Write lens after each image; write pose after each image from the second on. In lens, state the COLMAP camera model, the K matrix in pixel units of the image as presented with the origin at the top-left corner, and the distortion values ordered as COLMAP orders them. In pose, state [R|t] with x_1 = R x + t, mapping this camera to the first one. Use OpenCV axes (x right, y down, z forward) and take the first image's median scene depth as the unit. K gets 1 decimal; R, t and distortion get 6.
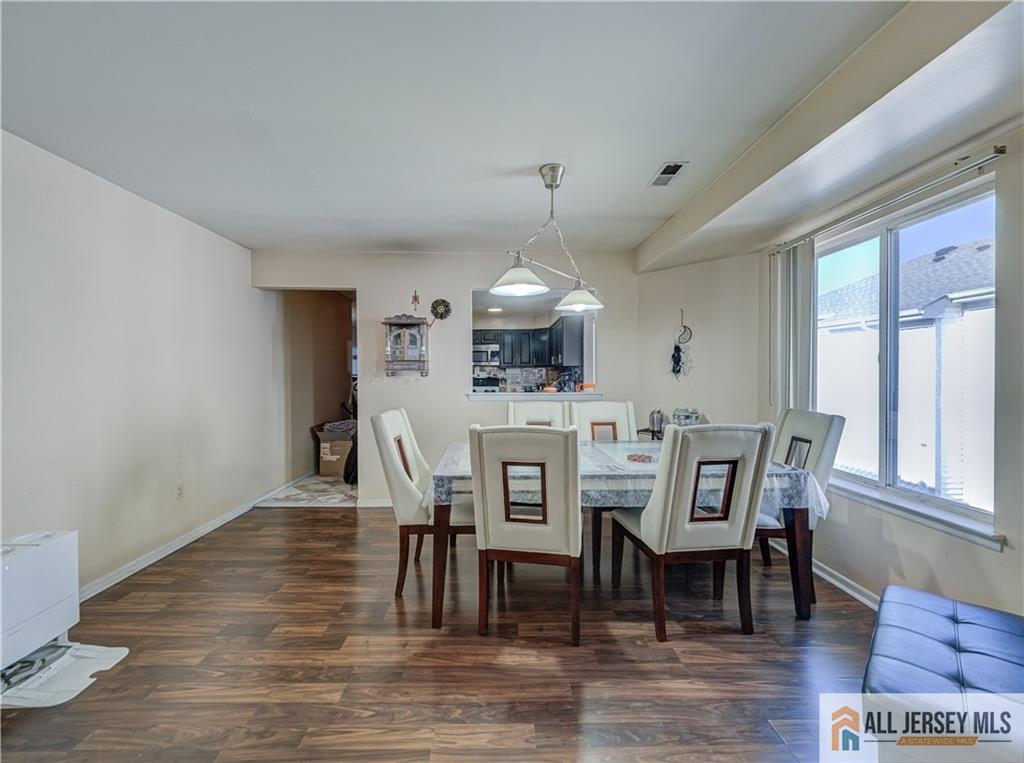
lens RADIAL K [[405.5, 0, 506.6], [0, 405.5, 378.0], [0, 0, 1]] dist [0.000949, -0.000416]
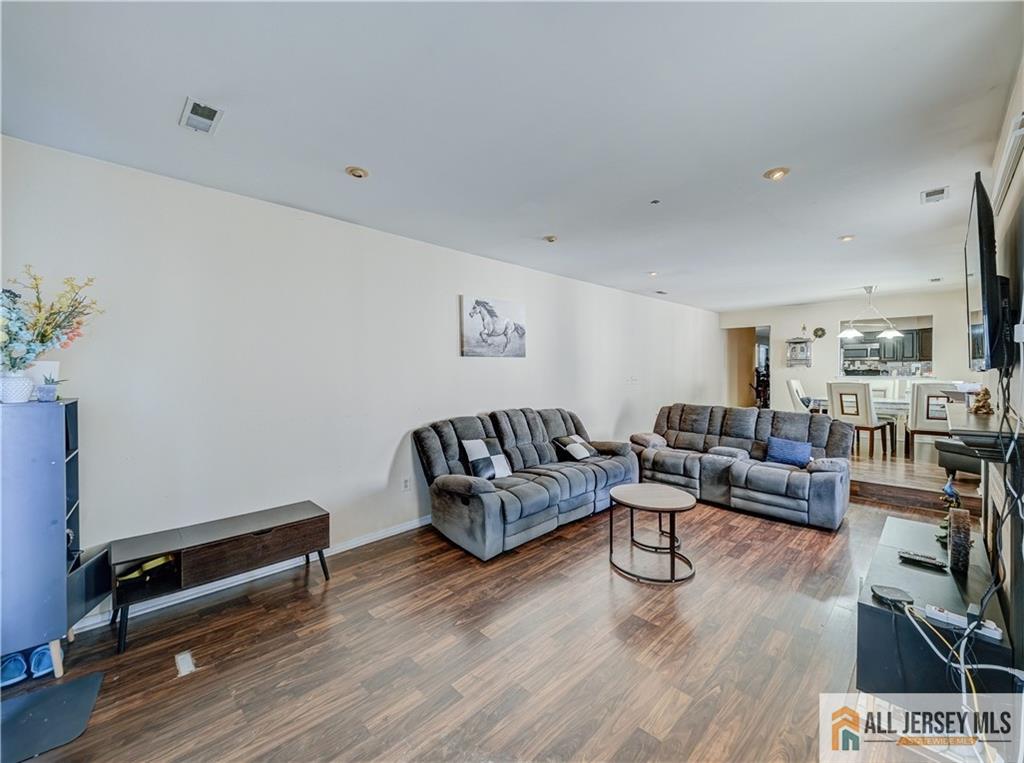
lens RADIAL K [[405.5, 0, 519.4], [0, 405.5, 368.7], [0, 0, 1]] dist [0.000949, -0.000416]
pose [[0.684255, -0.002828, -0.729237, 0.276917], [-0.004046, 0.999962, -0.007675, 0.022796], [0.729231, 0.008203, 0.684218, -1.402663]]
